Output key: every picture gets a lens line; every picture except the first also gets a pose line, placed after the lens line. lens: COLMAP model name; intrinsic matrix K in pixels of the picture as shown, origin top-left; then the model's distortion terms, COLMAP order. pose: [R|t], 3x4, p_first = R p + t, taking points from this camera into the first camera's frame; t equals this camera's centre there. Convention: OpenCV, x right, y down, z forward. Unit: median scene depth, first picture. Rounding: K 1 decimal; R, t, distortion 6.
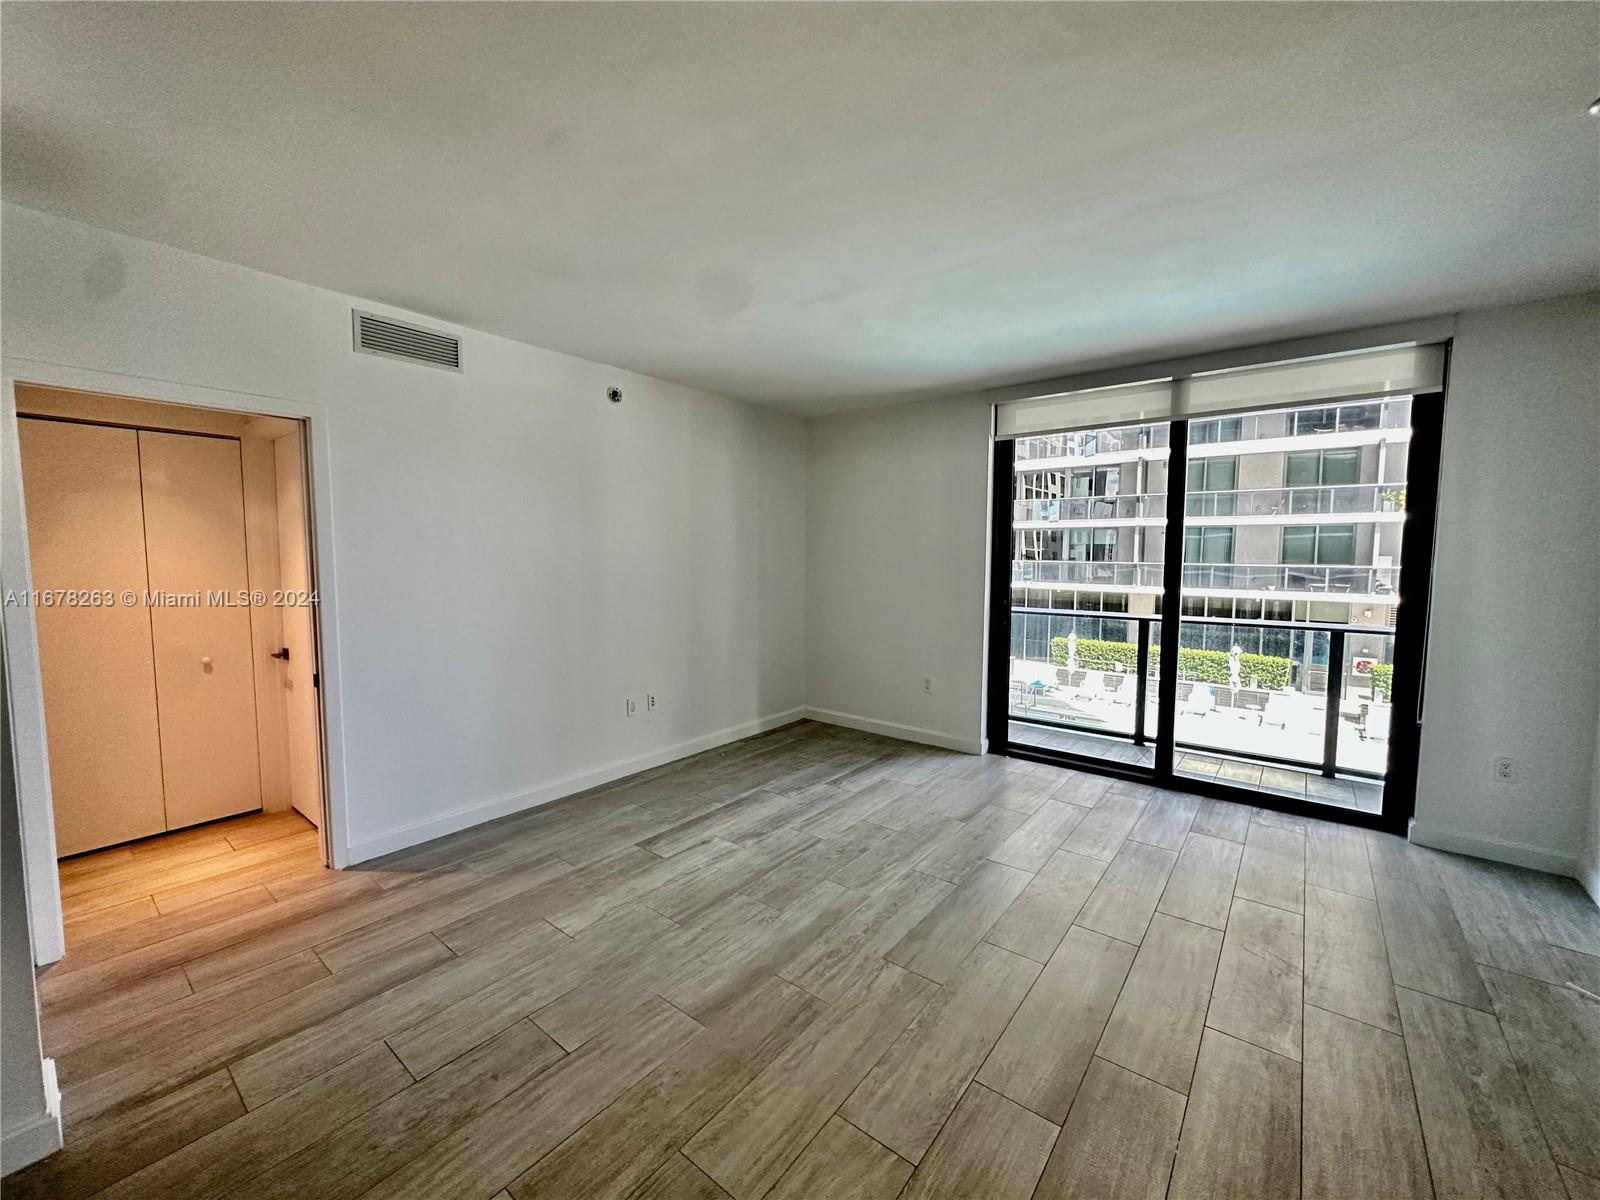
lens RADIAL K [[641.9, 0, 796.2], [0, 641.9, 598.3], [0, 0, 1]] dist [-0.002415, -0.000125]
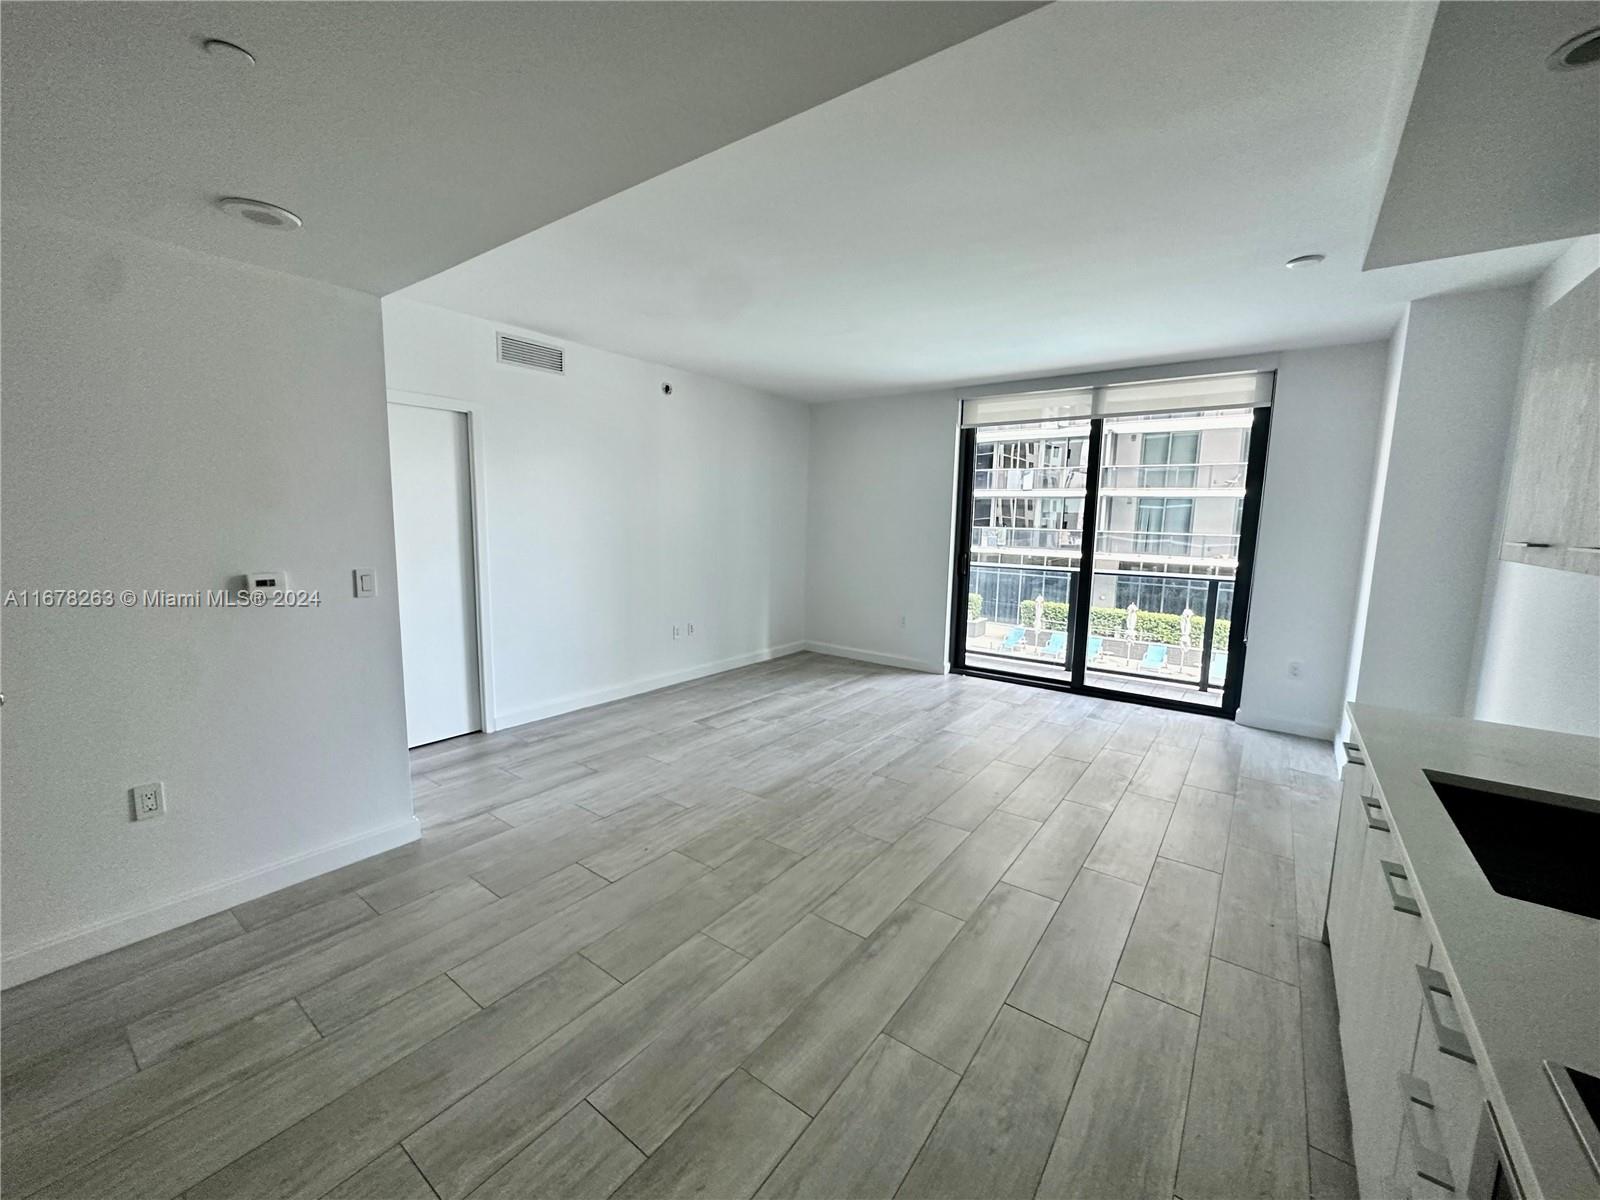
lens RADIAL K [[641.9, 0, 796.2], [0, 641.9, 598.3], [0, 0, 1]] dist [-0.002415, -0.000125]
pose [[0.999388, 0.011642, 0.032989, -0.077057], [-0.013445, 0.998398, 0.054966, 0.035342], [-0.032296, -0.055376, 0.997943, -0.389045]]
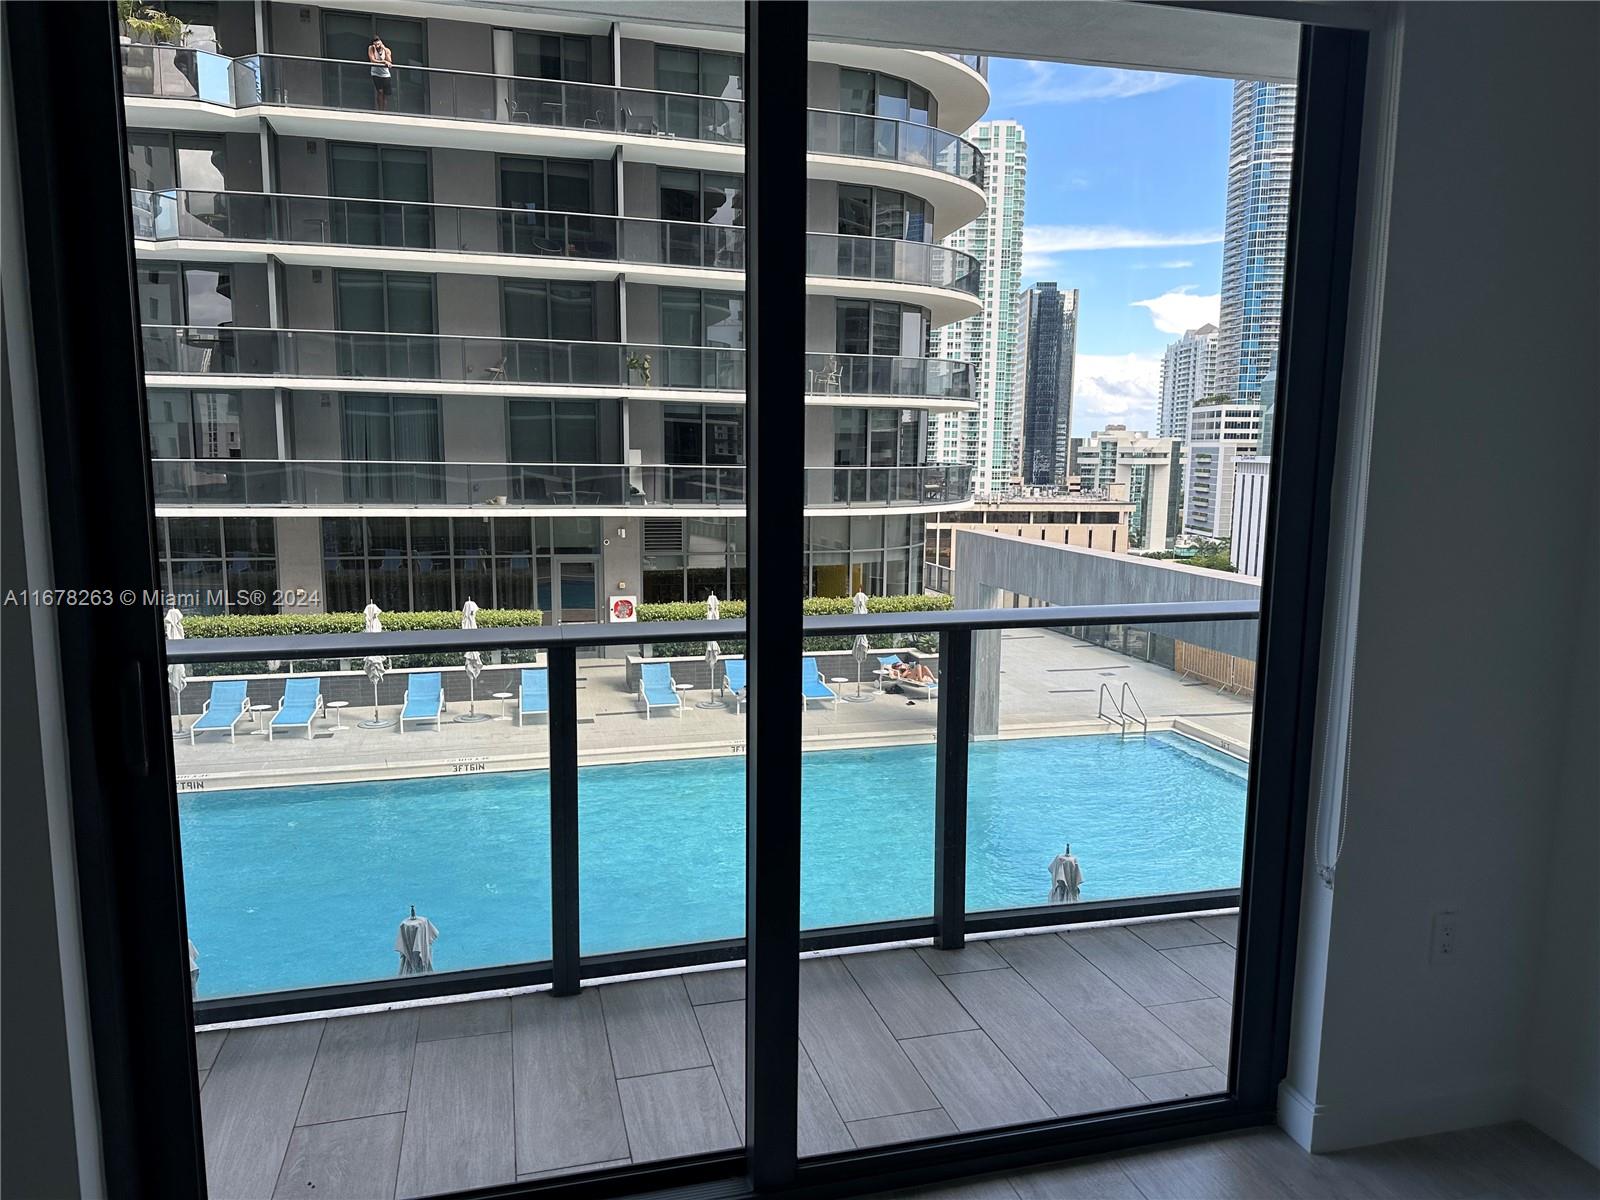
lens RADIAL K [[1115.4, 0, 800.0], [0, 1115.4, 600.0], [0, 0, 1]] dist [0.032805, 0.000101]
pose [[0.589816, -0.109661, 0.800057, 0.222901], [0.052632, 0.993850, 0.097423, -0.066640], [-0.805821, -0.015353, 0.591961, 0.872024]]
